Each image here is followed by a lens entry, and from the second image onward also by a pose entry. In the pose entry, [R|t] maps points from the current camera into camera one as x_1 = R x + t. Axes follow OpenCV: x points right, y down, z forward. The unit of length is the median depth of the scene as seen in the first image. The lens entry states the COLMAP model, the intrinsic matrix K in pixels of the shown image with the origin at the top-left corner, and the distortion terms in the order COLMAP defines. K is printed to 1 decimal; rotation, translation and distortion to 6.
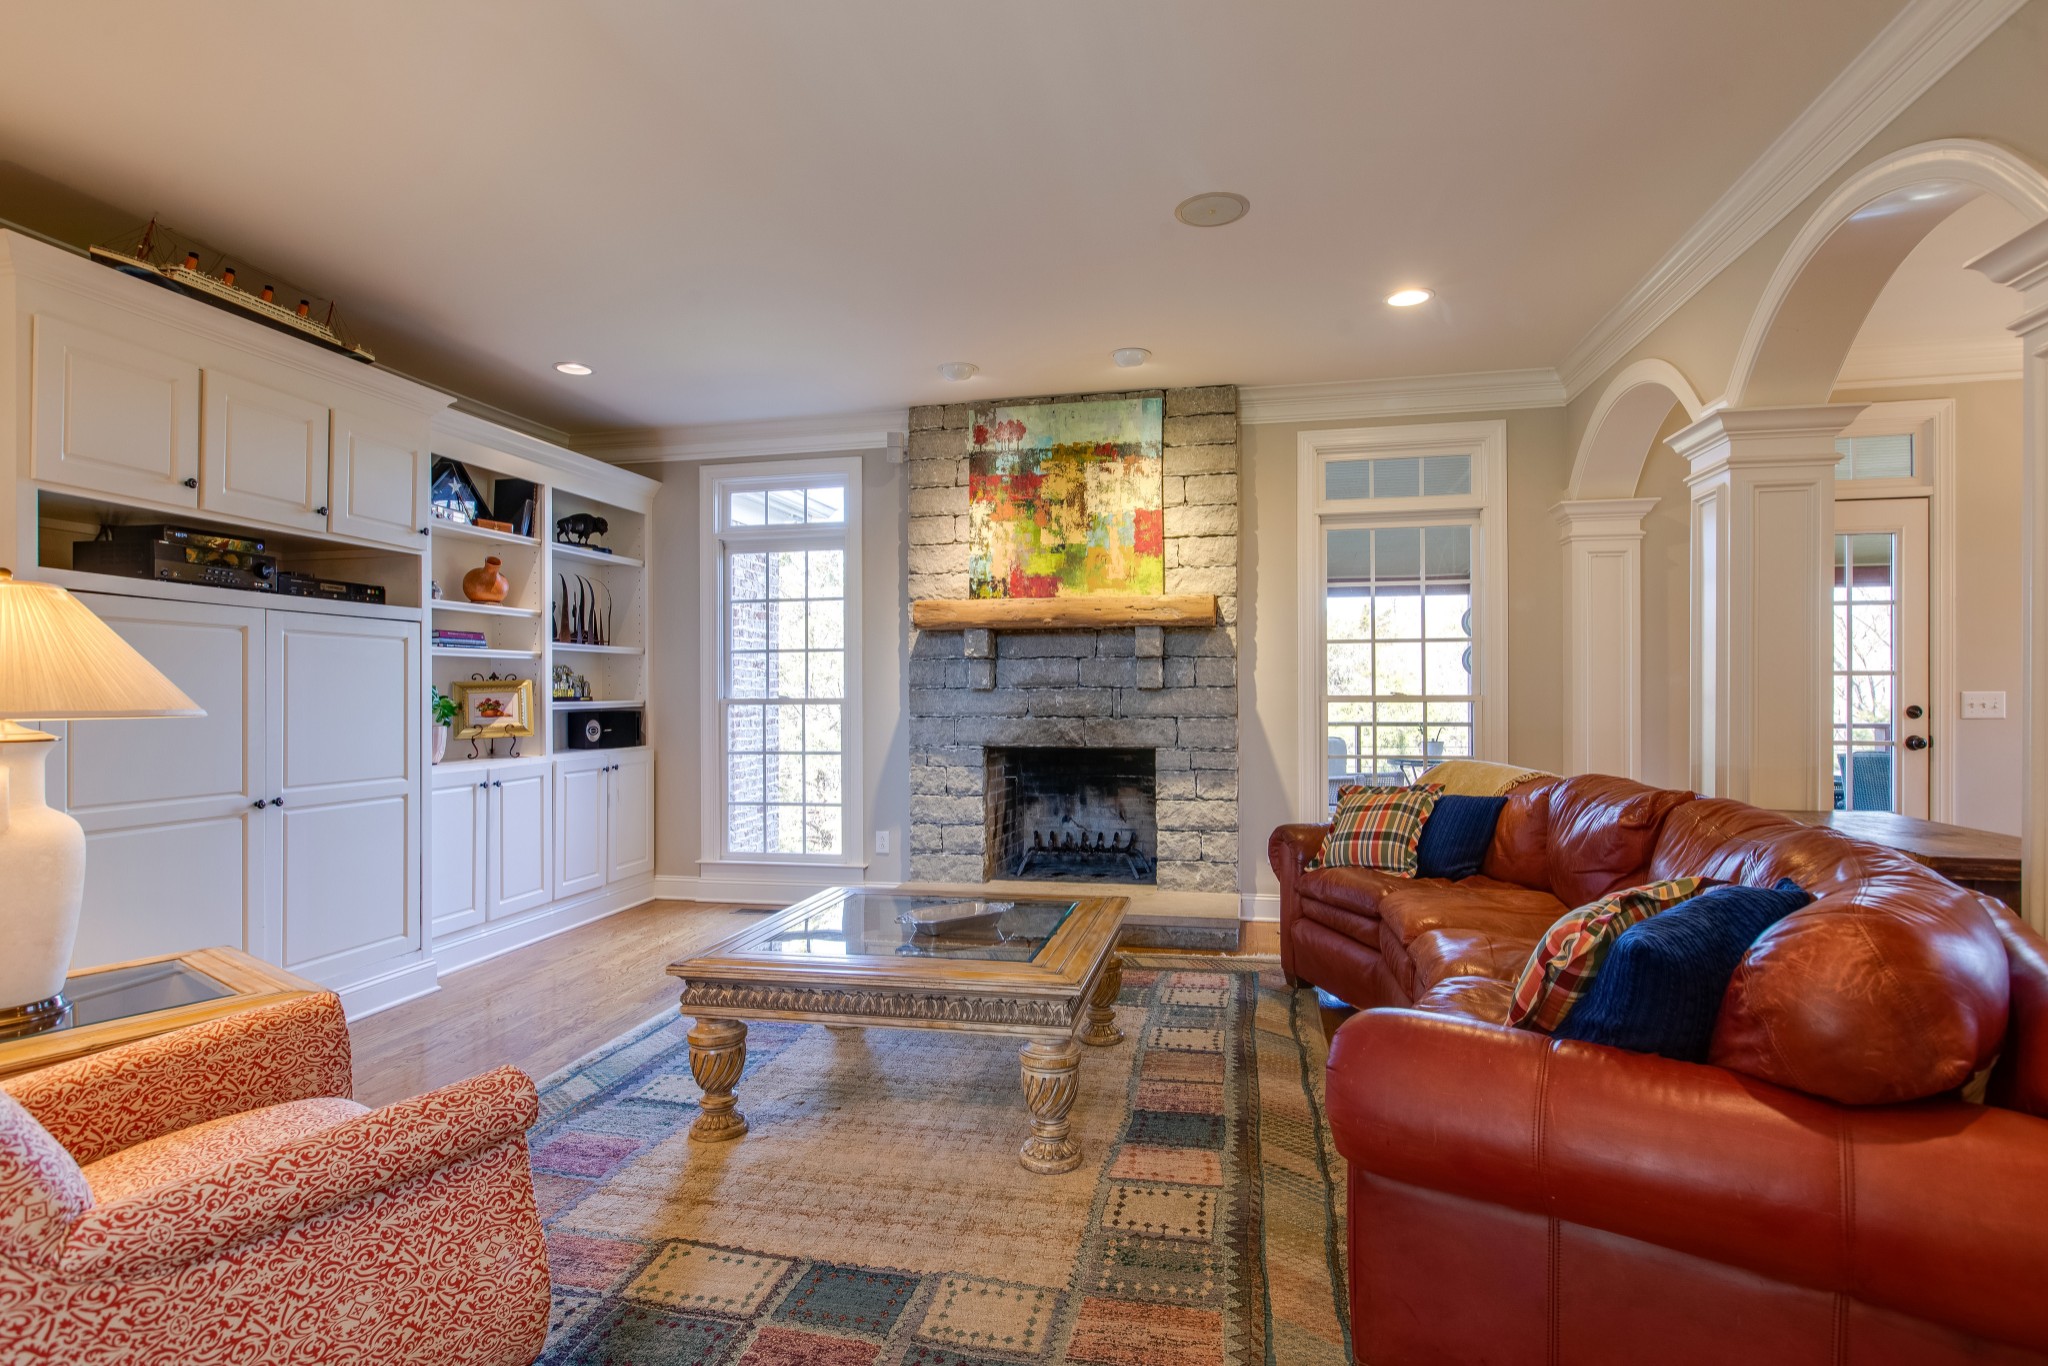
lens RADIAL K [[1042.6, 0, 1028.2], [0, 1042.6, 685.6], [0, 0, 1]] dist [-0.003188, 0.000680]
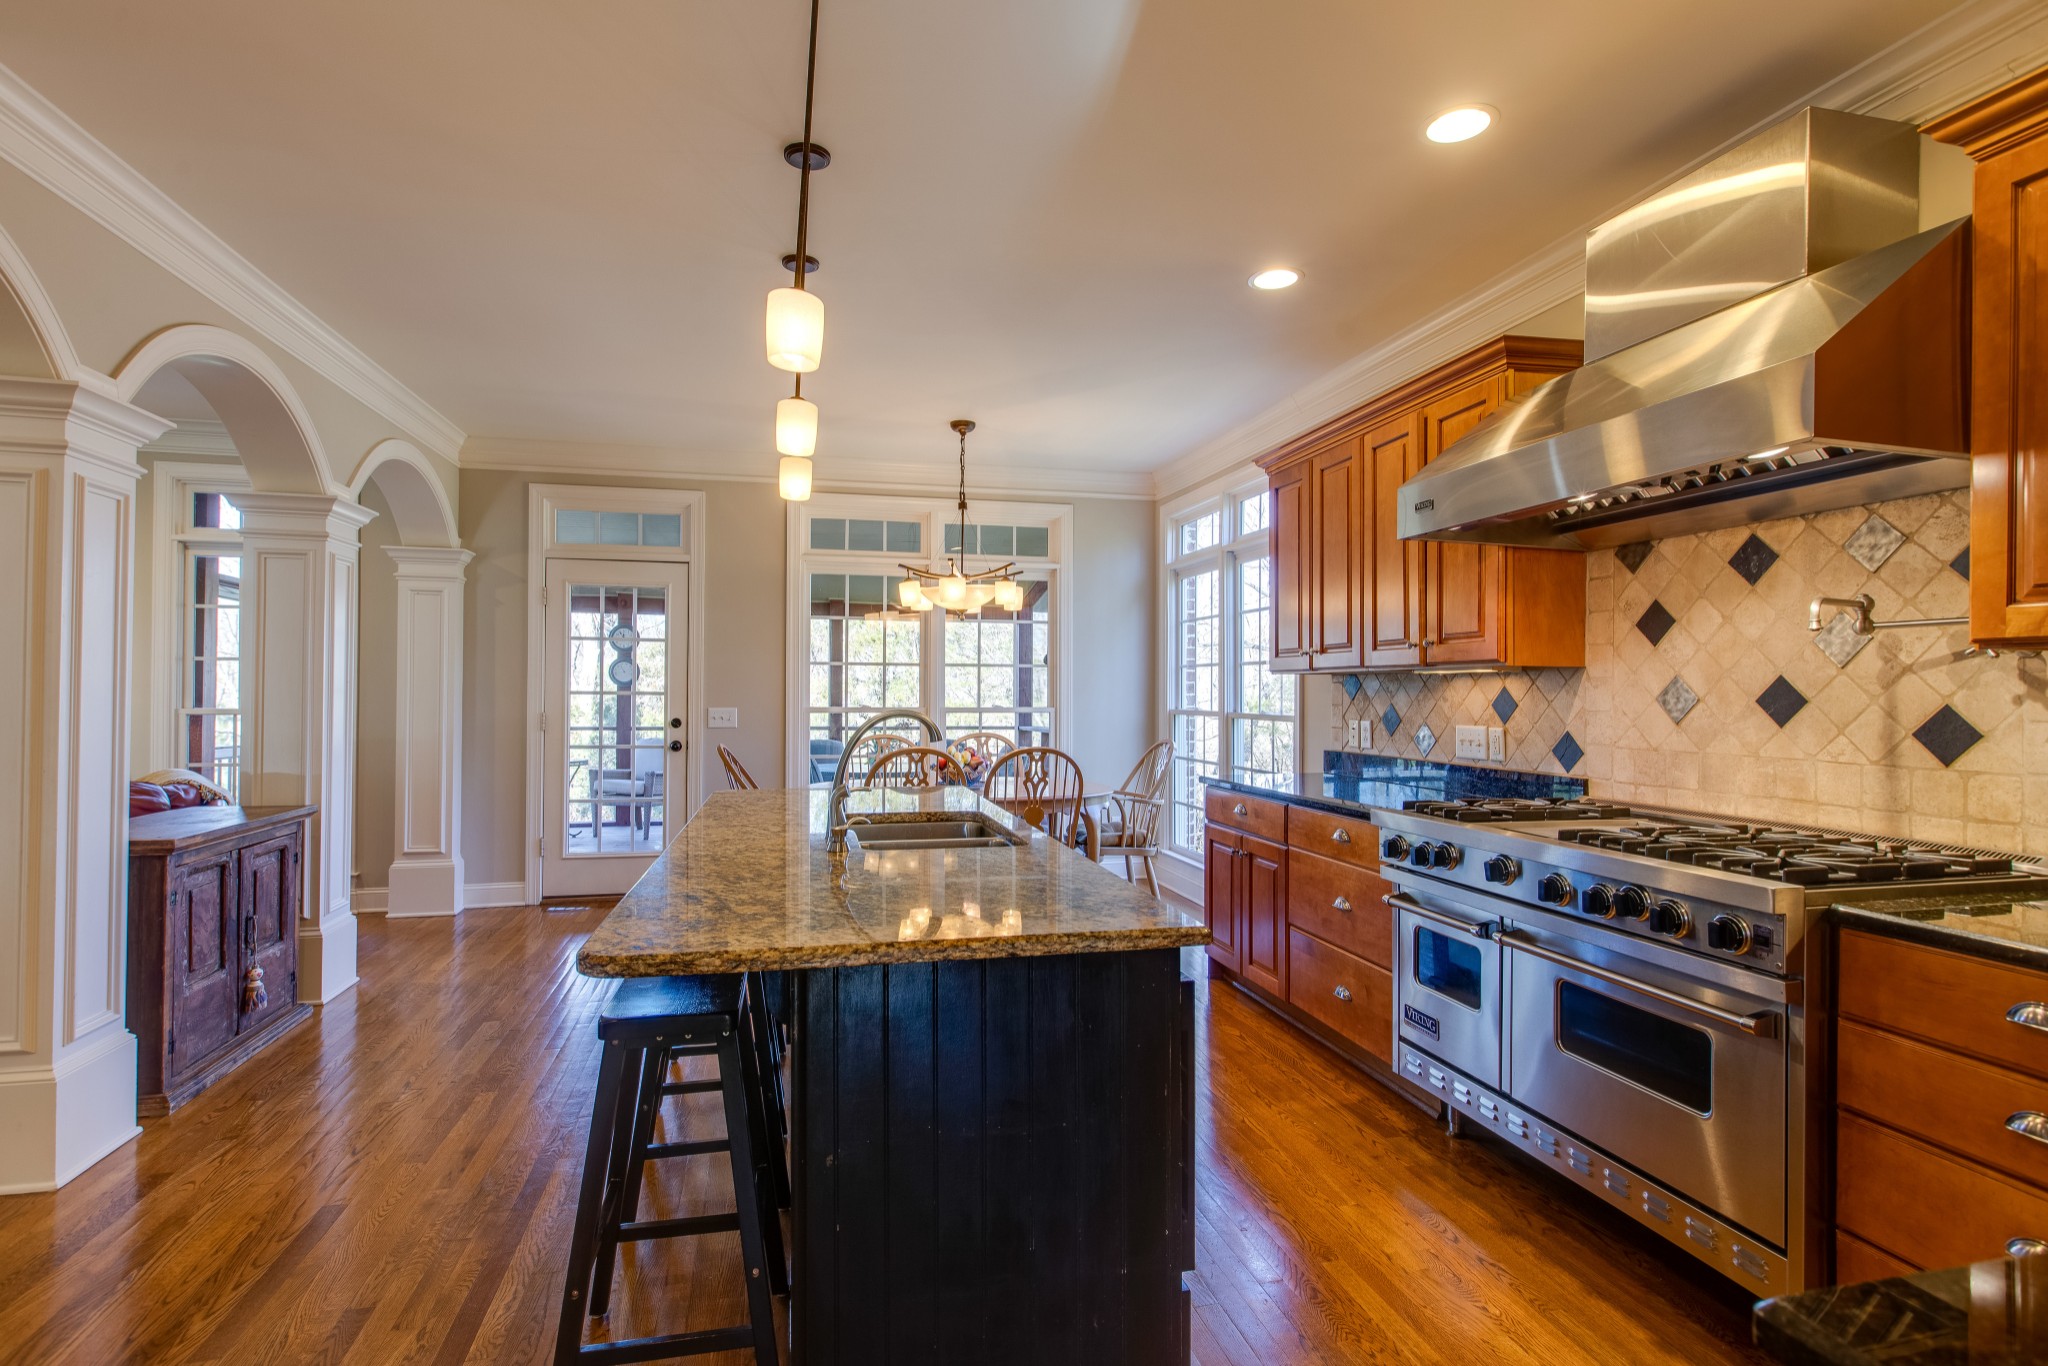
lens RADIAL K [[995.8, 0, 1018.5], [0, 995.8, 689.7], [0, 0, 1]] dist [-0.001429, -0.000097]
pose [[0.903307, 0.010768, 0.428859, 0.617019], [-0.012575, 0.999920, 0.001378, -0.021795], [-0.428810, -0.006638, 0.903370, -0.305948]]
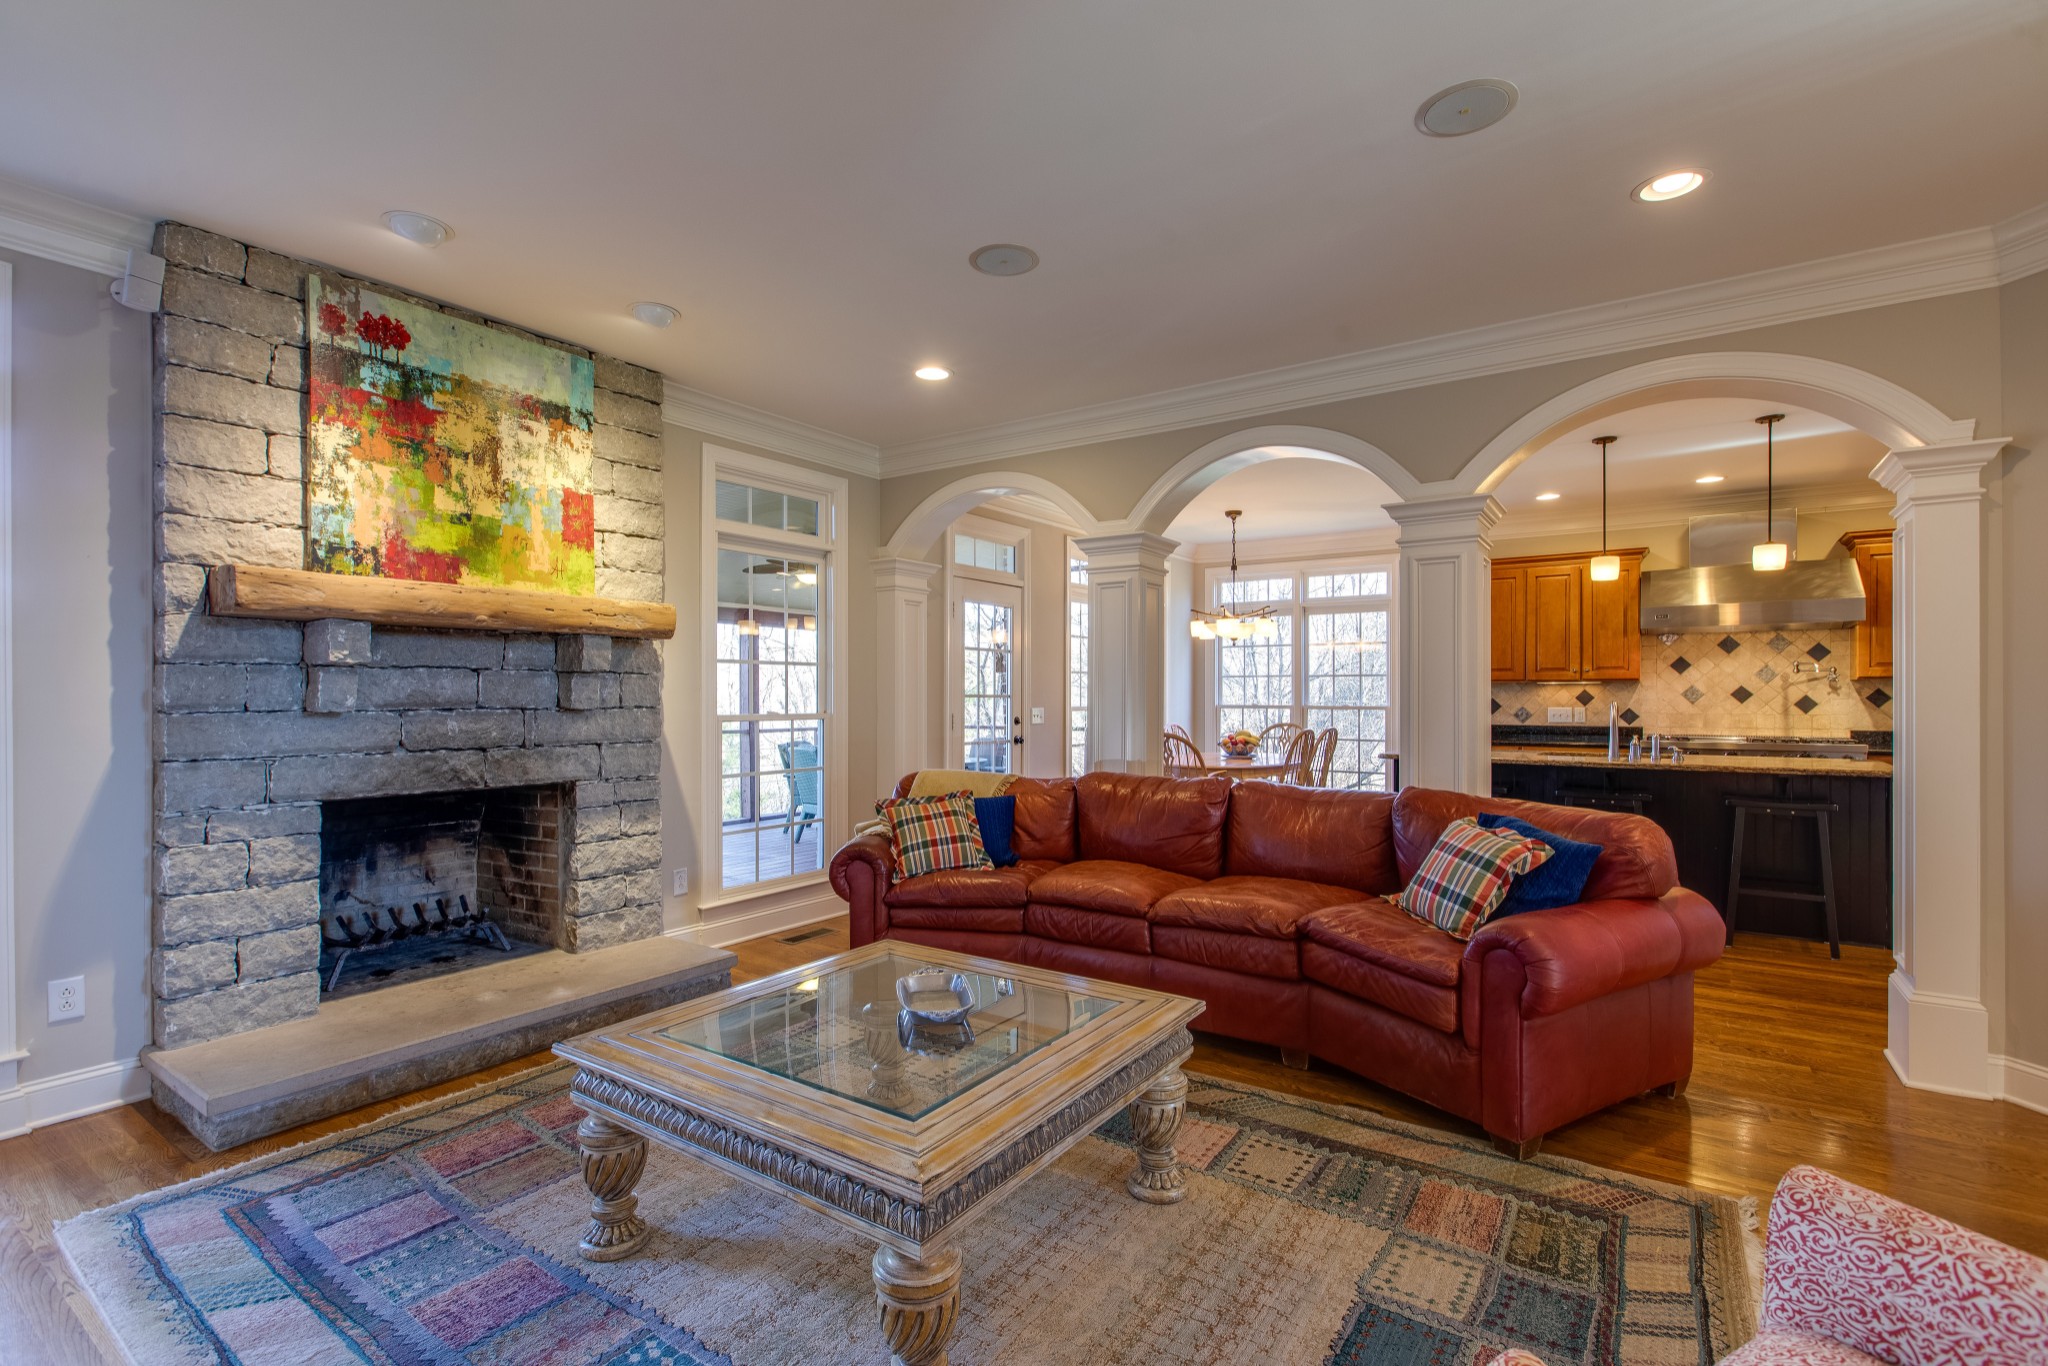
lens RADIAL K [[949.5, 0, 1025.9], [0, 949.5, 698.3], [0, 0, 1]] dist [-0.001317, -0.000687]
pose [[0.376303, 0.002494, 0.926493, -0.437352], [-0.006637, 0.999978, 0.000004, -0.008564], [-0.926473, -0.006150, 0.376311, 0.386262]]
